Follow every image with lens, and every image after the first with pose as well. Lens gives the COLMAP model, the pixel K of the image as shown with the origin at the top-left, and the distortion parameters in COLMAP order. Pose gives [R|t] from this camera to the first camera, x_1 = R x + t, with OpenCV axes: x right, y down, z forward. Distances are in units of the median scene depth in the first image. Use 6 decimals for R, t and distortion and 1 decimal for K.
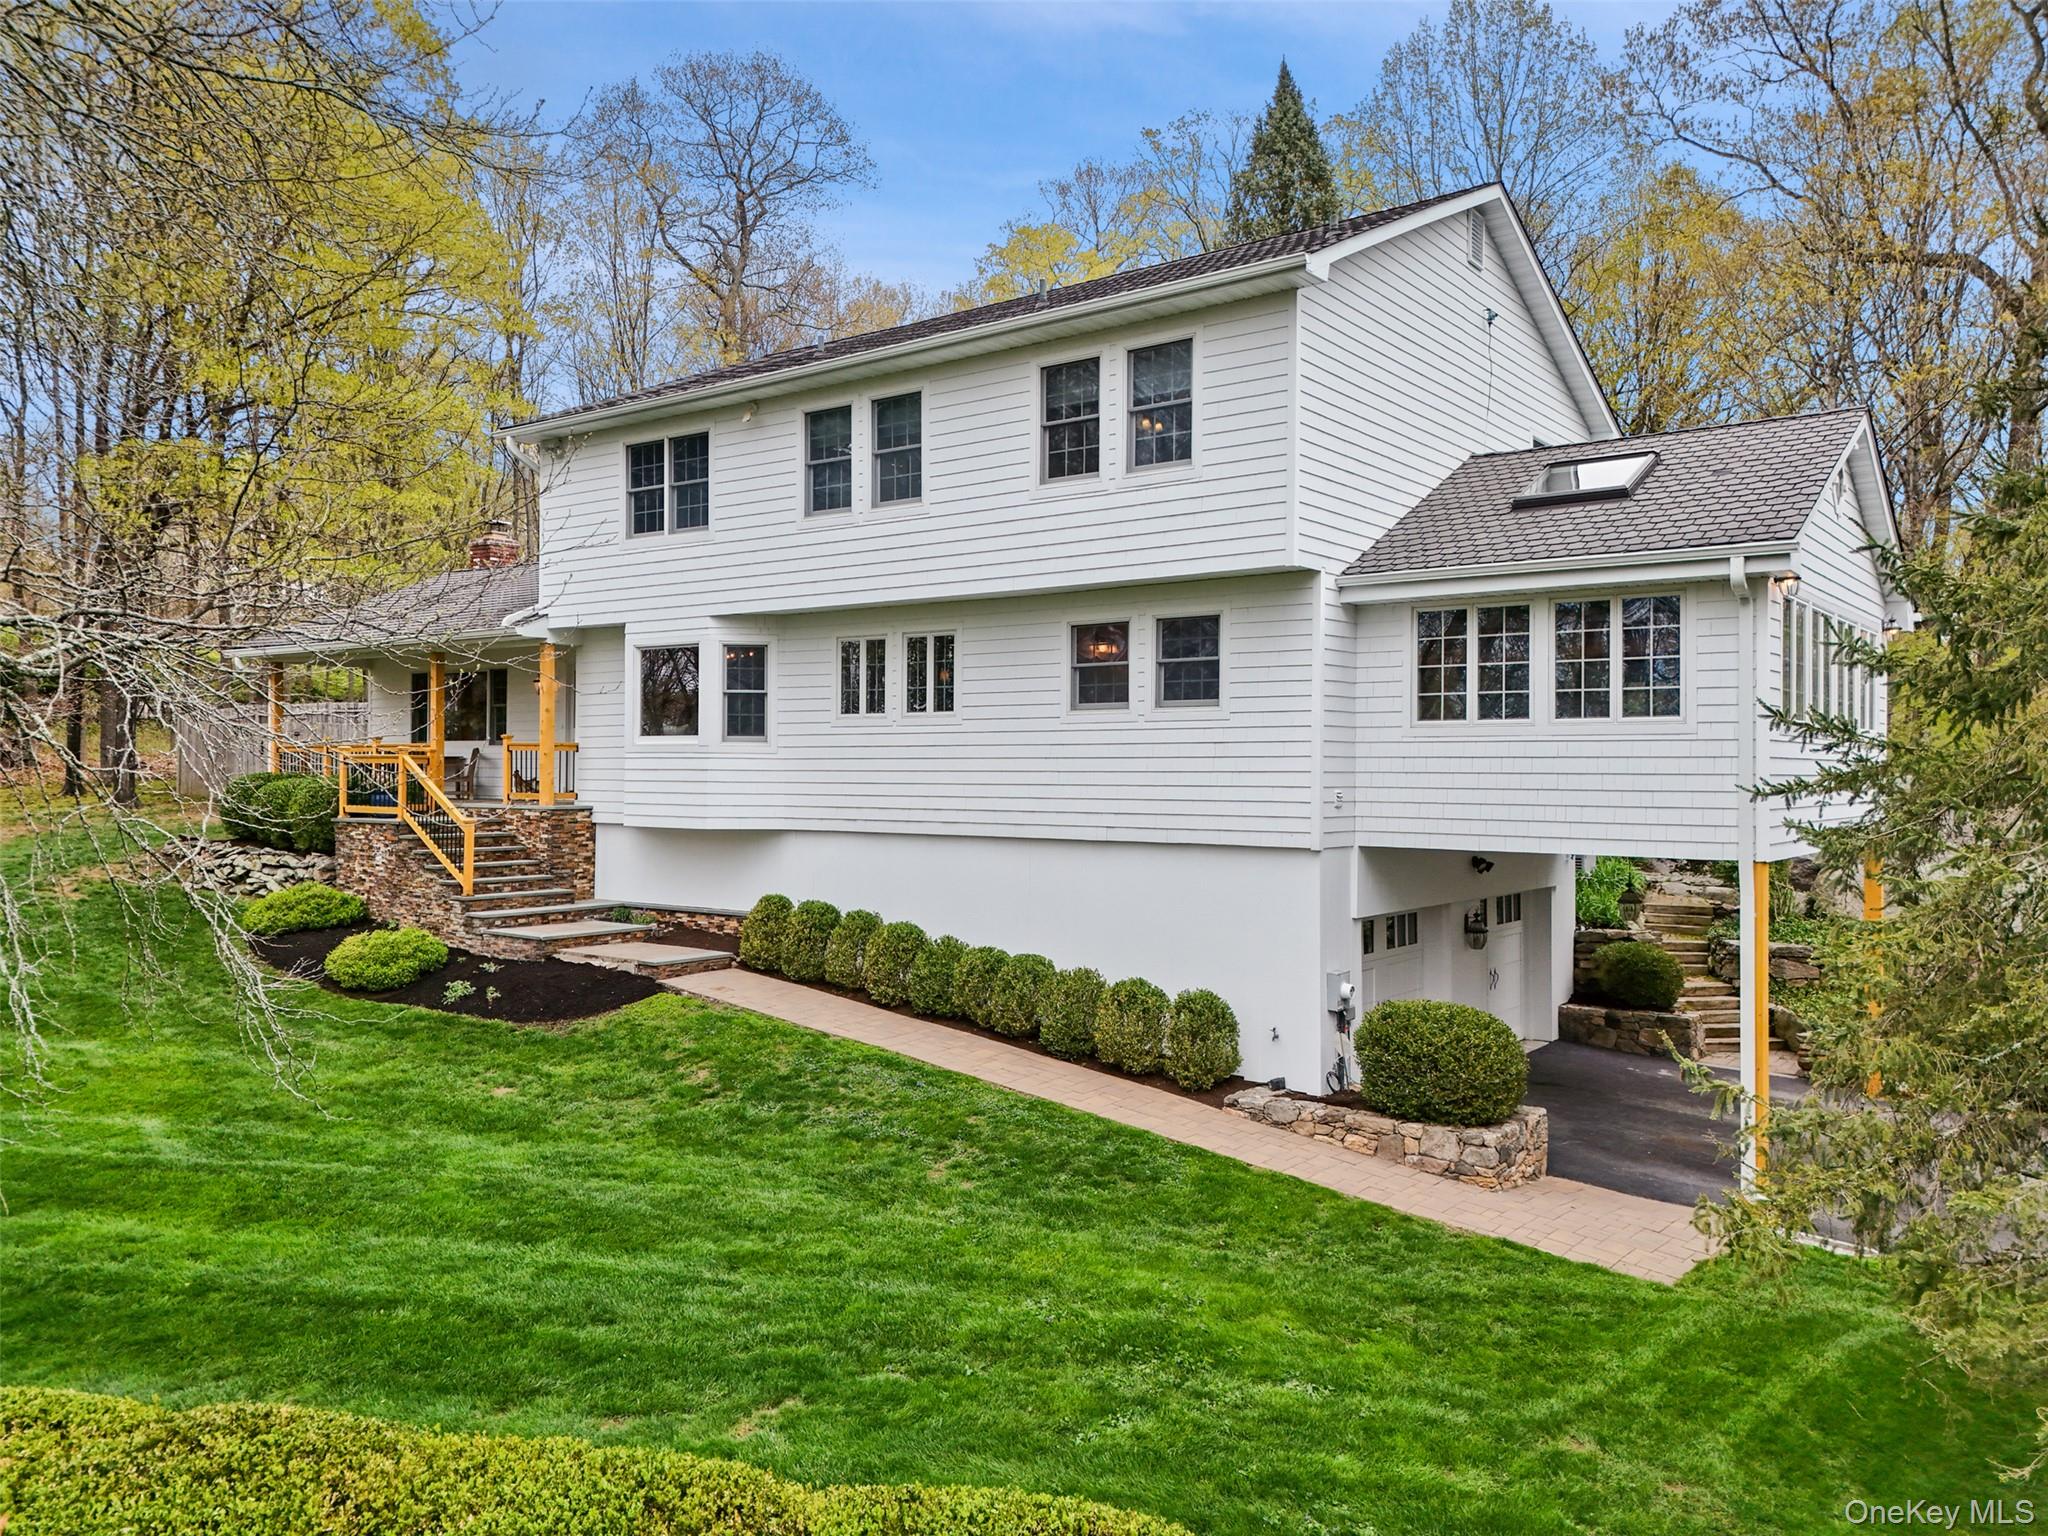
lens RADIAL K [[1531.4, 0, 1024.0], [0, 1531.4, 768.0], [0, 0, 1]] dist [0.076753, -0.153743]
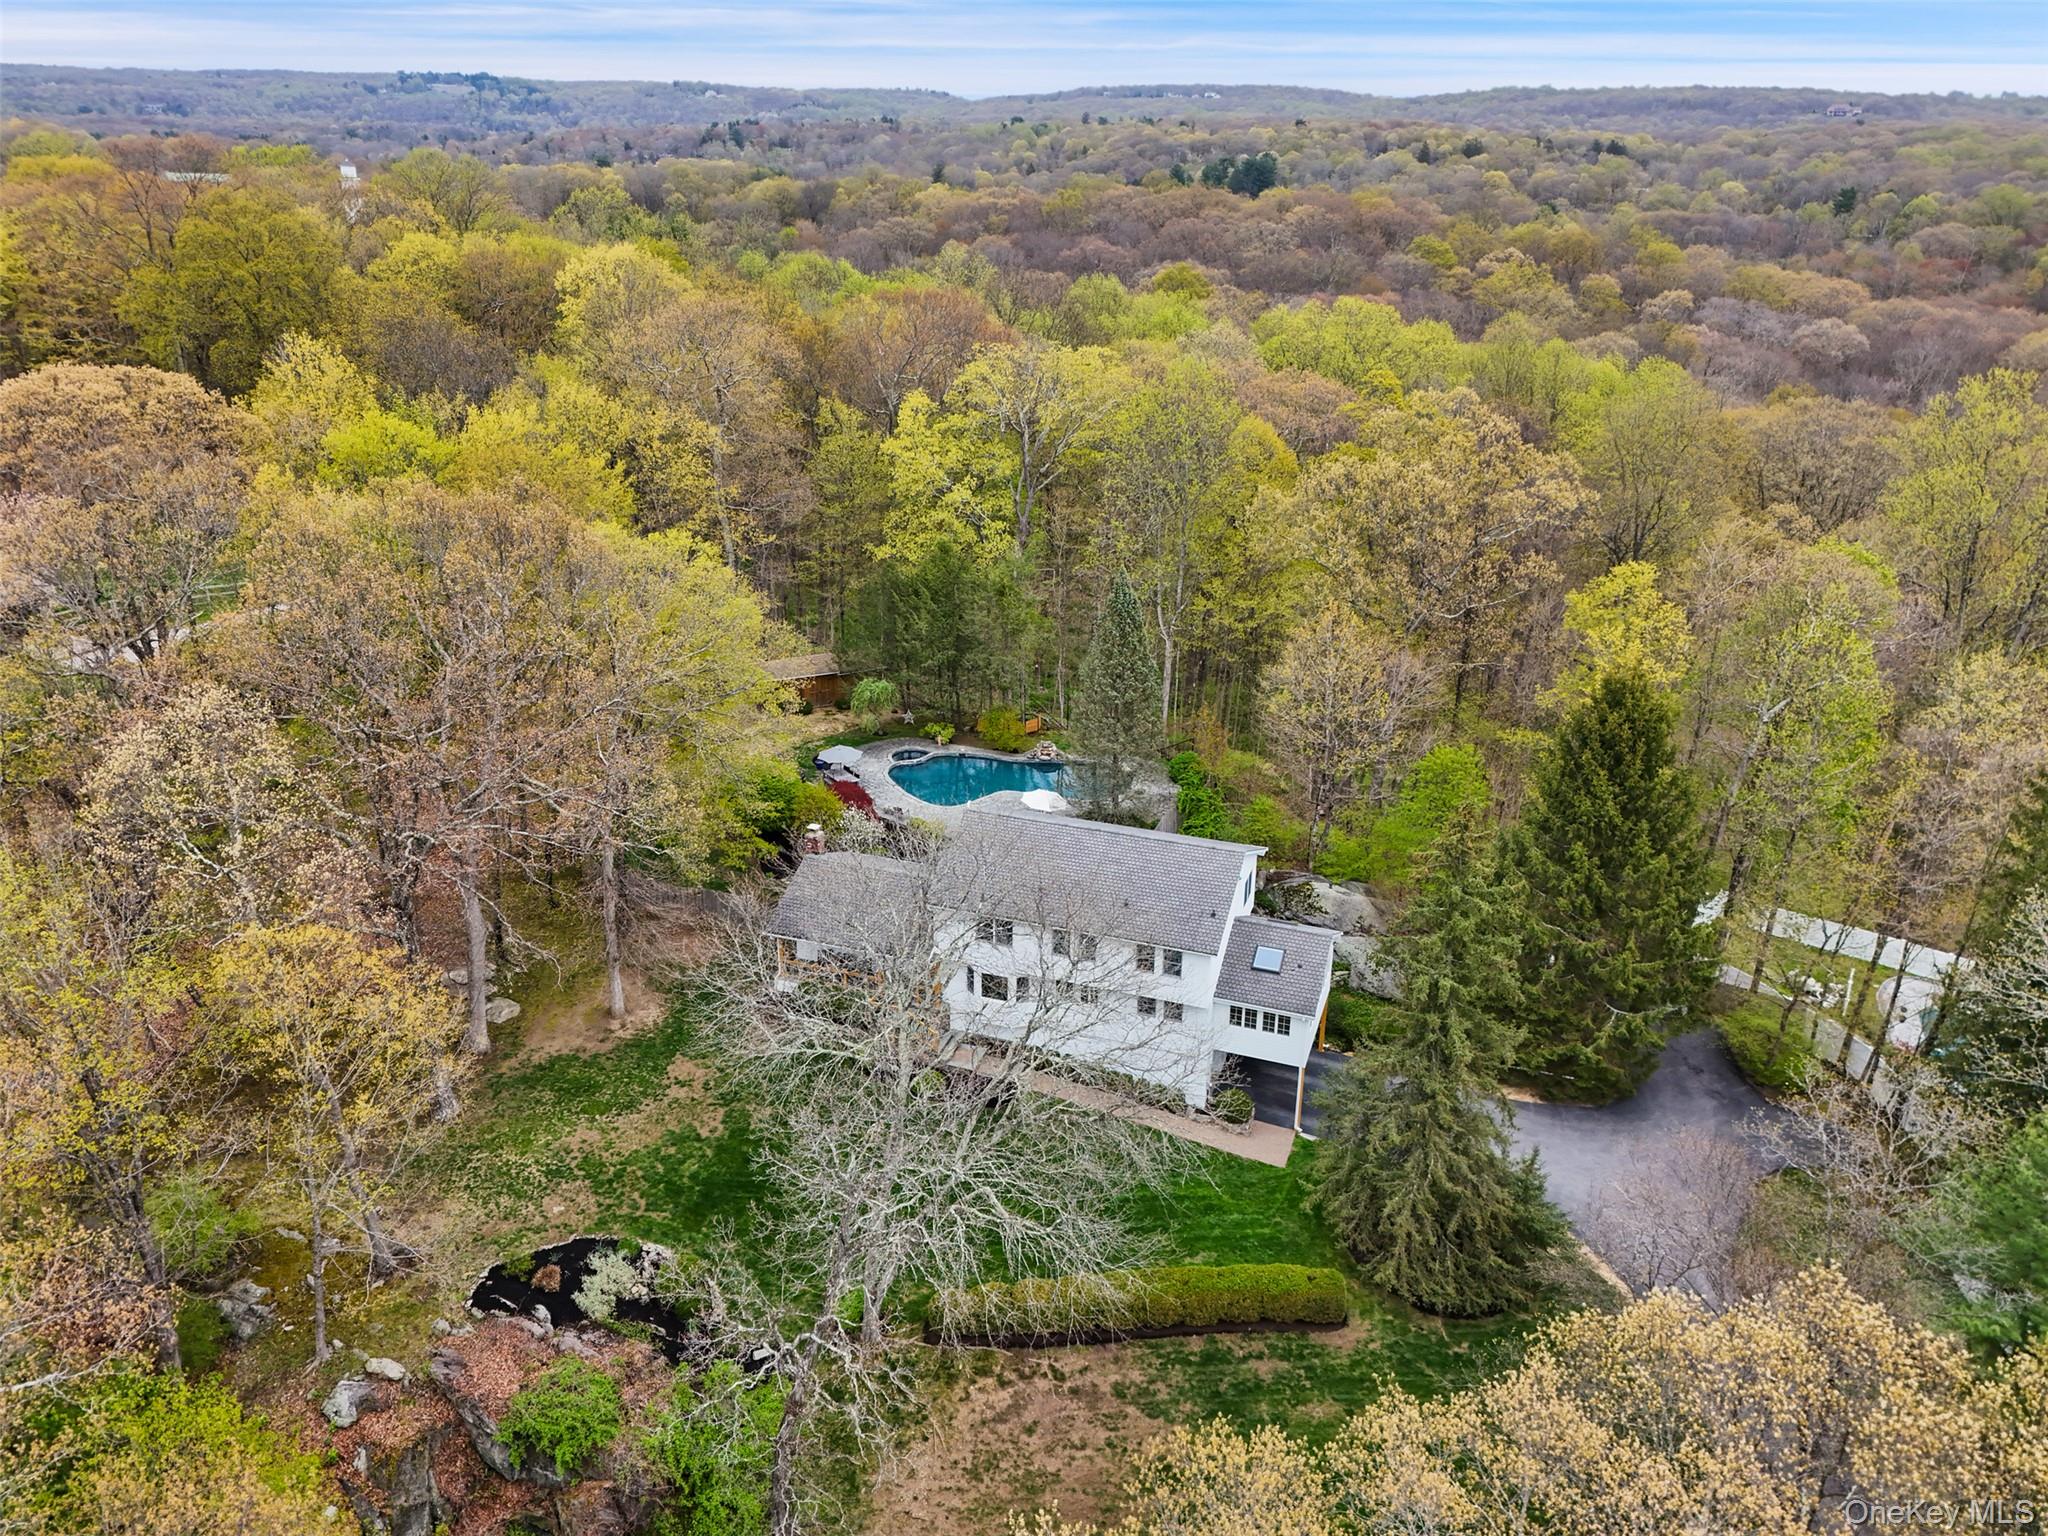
lens RADIAL K [[1531.4, 0, 1024.0], [0, 1531.4, 768.0], [0, 0, 1]] dist [0.076753, -0.153743]
pose [[0.953136, -0.119757, 0.277833, -1.239824], [-0.000884, 0.917216, 0.398389, -2.150523], [-0.302542, -0.379965, 0.874125, -2.025195]]
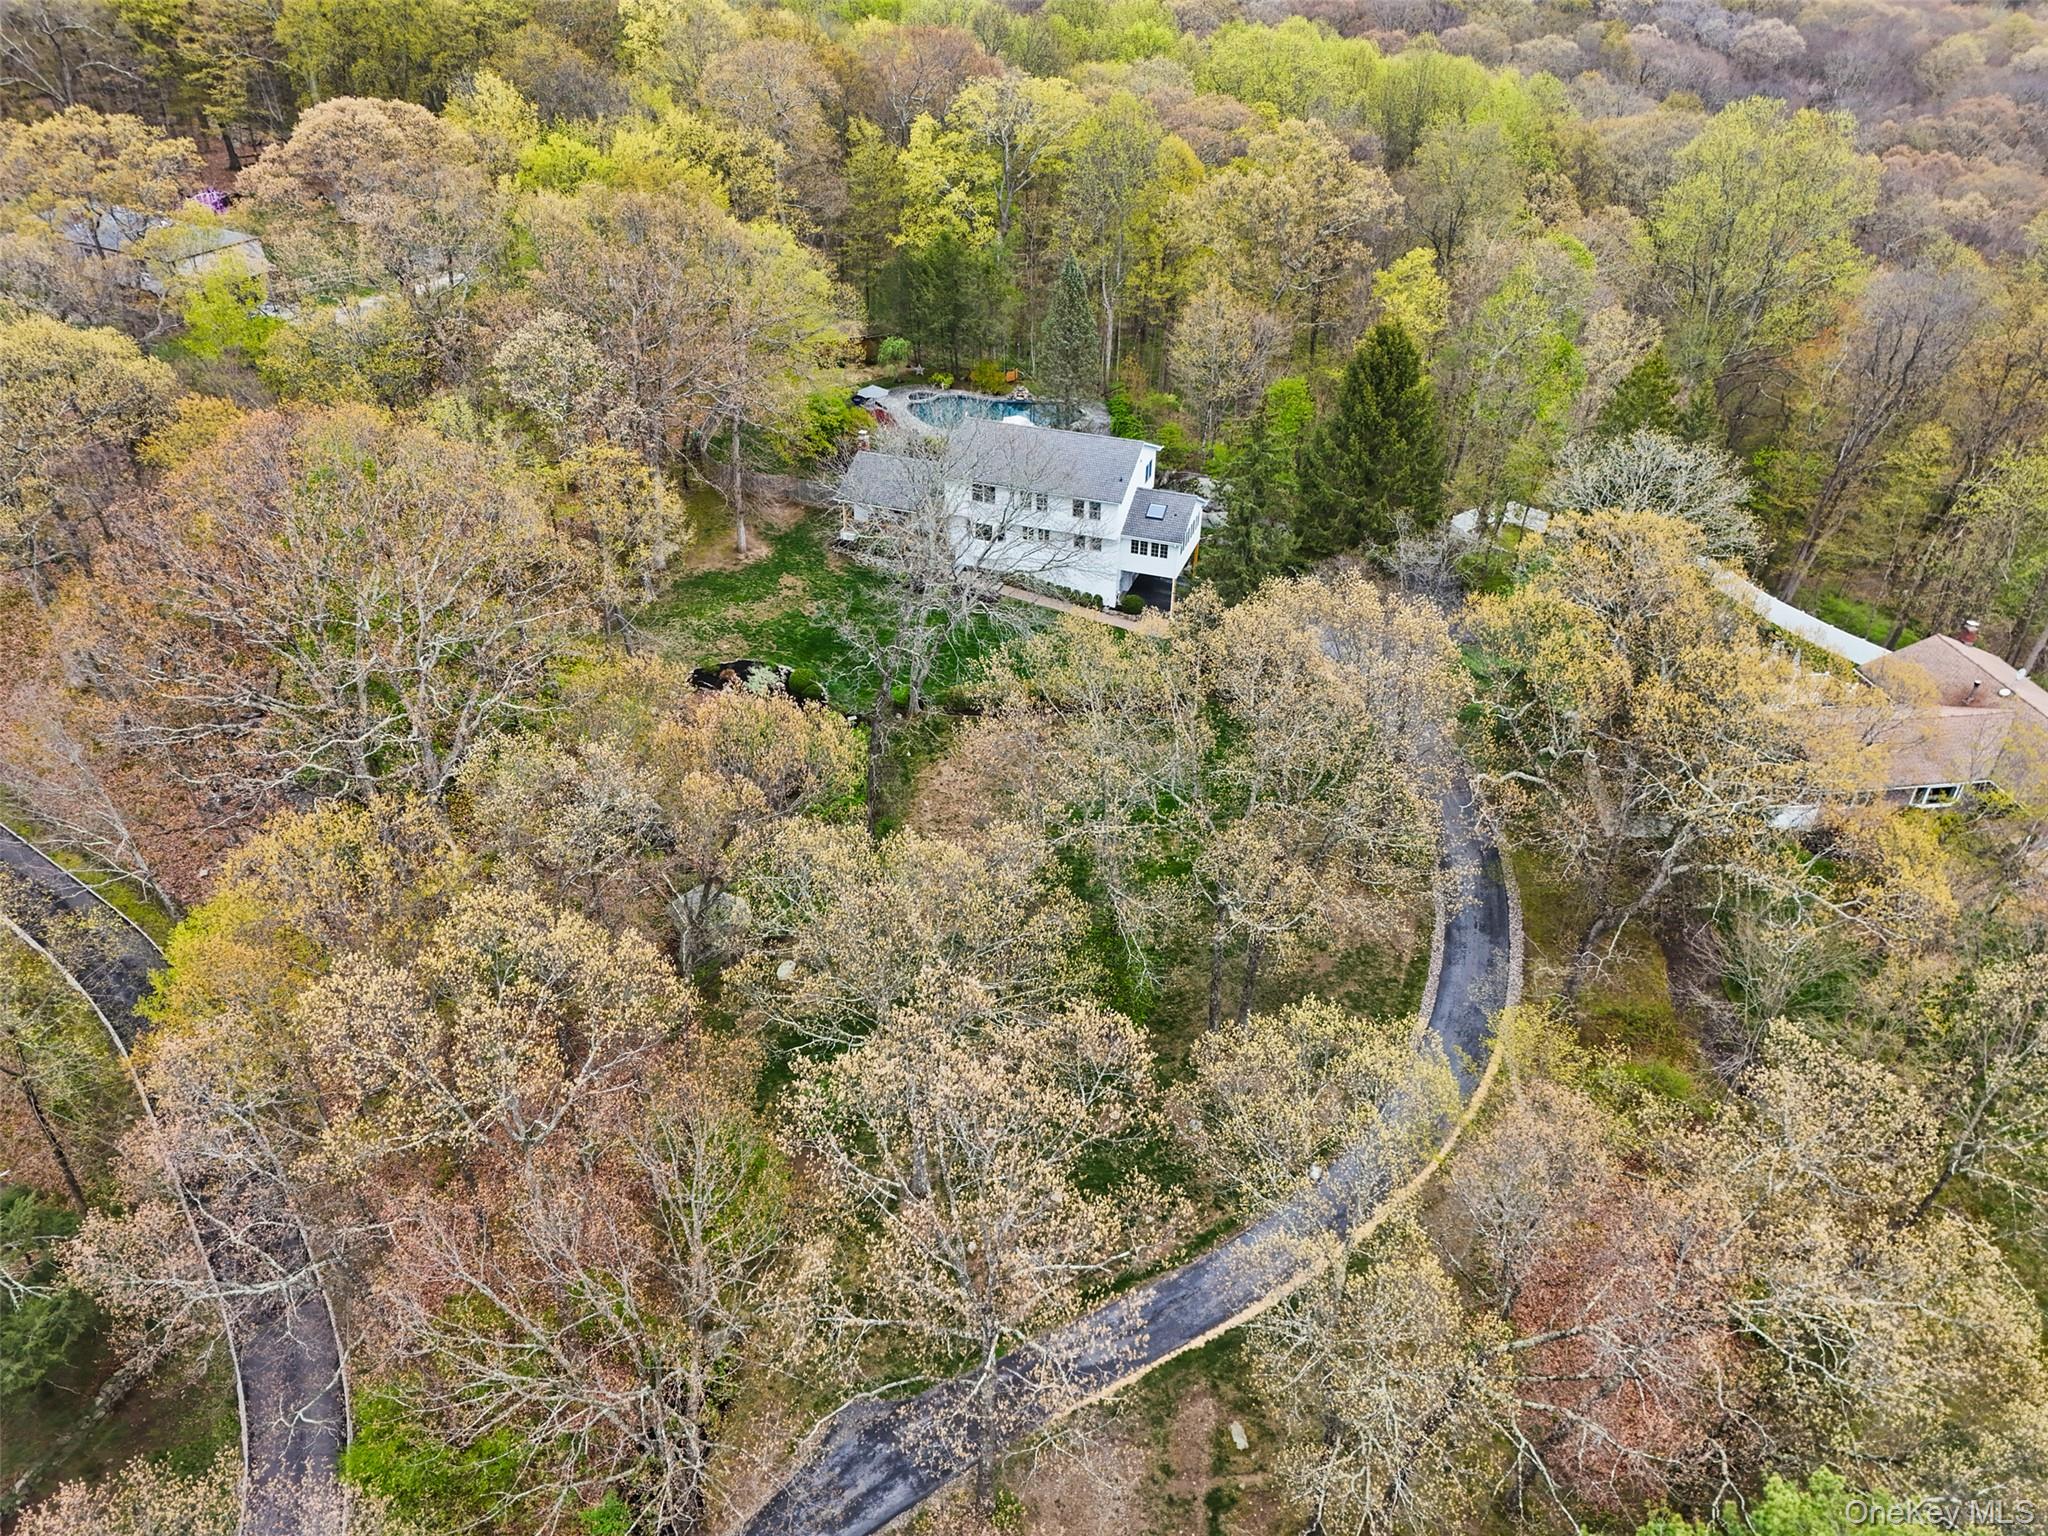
lens RADIAL K [[1531.4, 0, 1024.0], [0, 1531.4, 768.0], [0, 0, 1]] dist [0.076753, -0.153743]
pose [[0.951545, -0.168549, 0.257202, -1.882450], [-0.005274, 0.827337, 0.561681, -2.752550], [-0.307464, -0.535822, 0.786360, -4.199102]]
